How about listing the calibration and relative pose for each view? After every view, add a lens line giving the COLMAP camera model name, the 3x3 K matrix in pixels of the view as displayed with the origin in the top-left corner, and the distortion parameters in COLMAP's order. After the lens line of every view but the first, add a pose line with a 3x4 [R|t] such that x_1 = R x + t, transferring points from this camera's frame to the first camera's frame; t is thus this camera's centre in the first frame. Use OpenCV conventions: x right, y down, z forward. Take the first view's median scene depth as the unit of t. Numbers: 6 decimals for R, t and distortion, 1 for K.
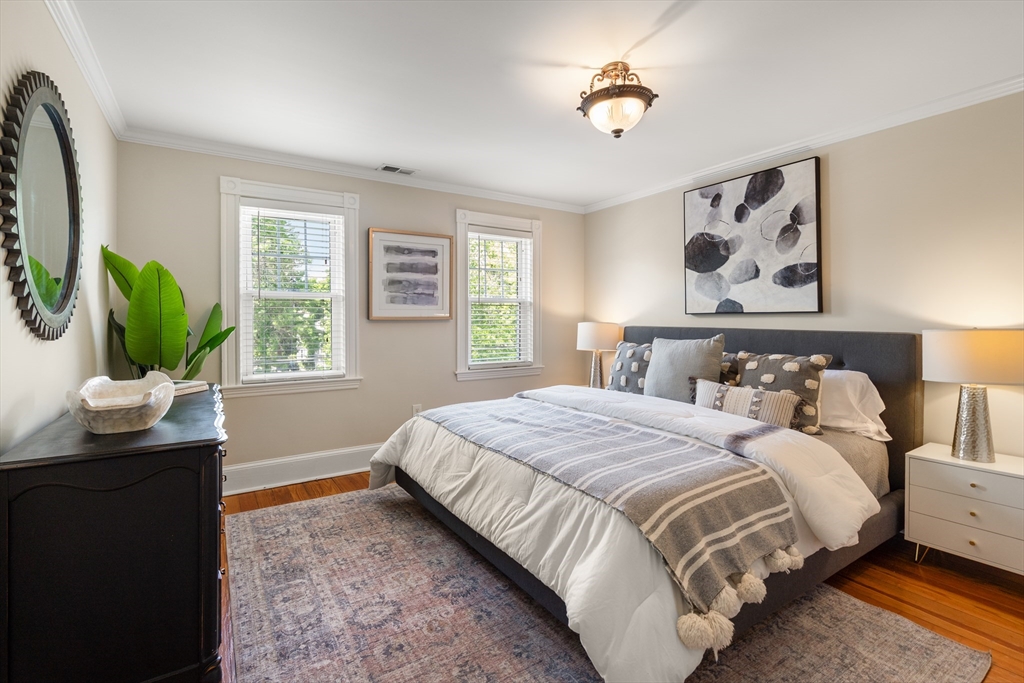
lens RADIAL K [[474.1, 0, 513.8], [0, 474.1, 328.1], [0, 0, 1]] dist [-0.003071, -0.000169]
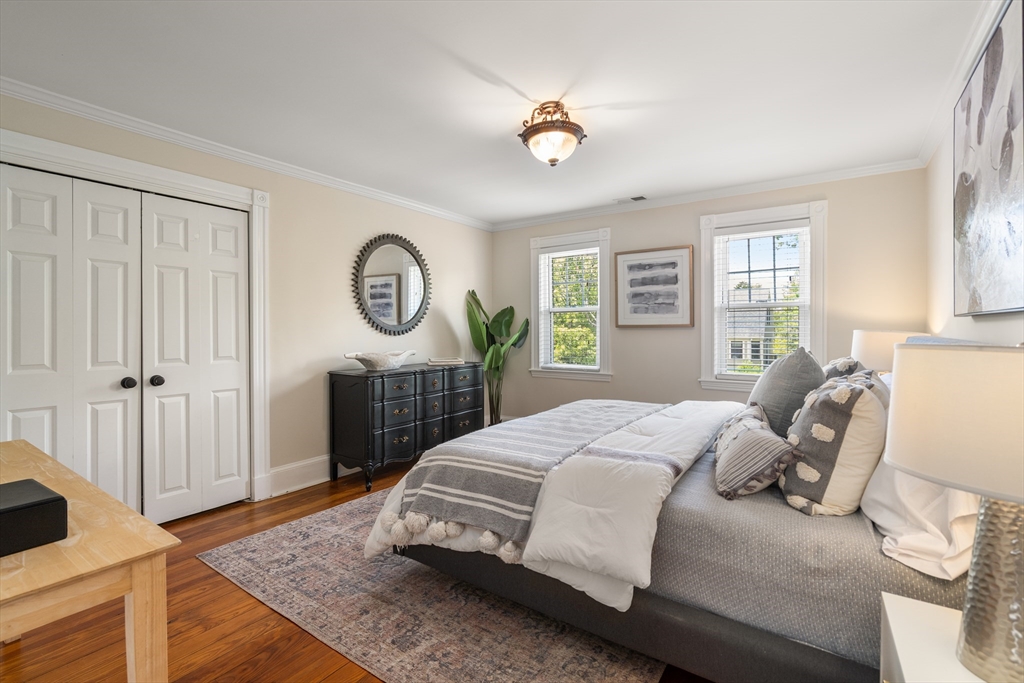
lens RADIAL K [[469.5, 0, 508.5], [0, 469.5, 340.8], [0, 0, 1]] dist [-0.010043, -0.000171]
pose [[0.373449, 0.024826, -0.927319, 0.702429], [-0.016035, 0.999665, 0.020306, -0.002680], [0.927512, 0.007286, 0.373722, 0.276153]]
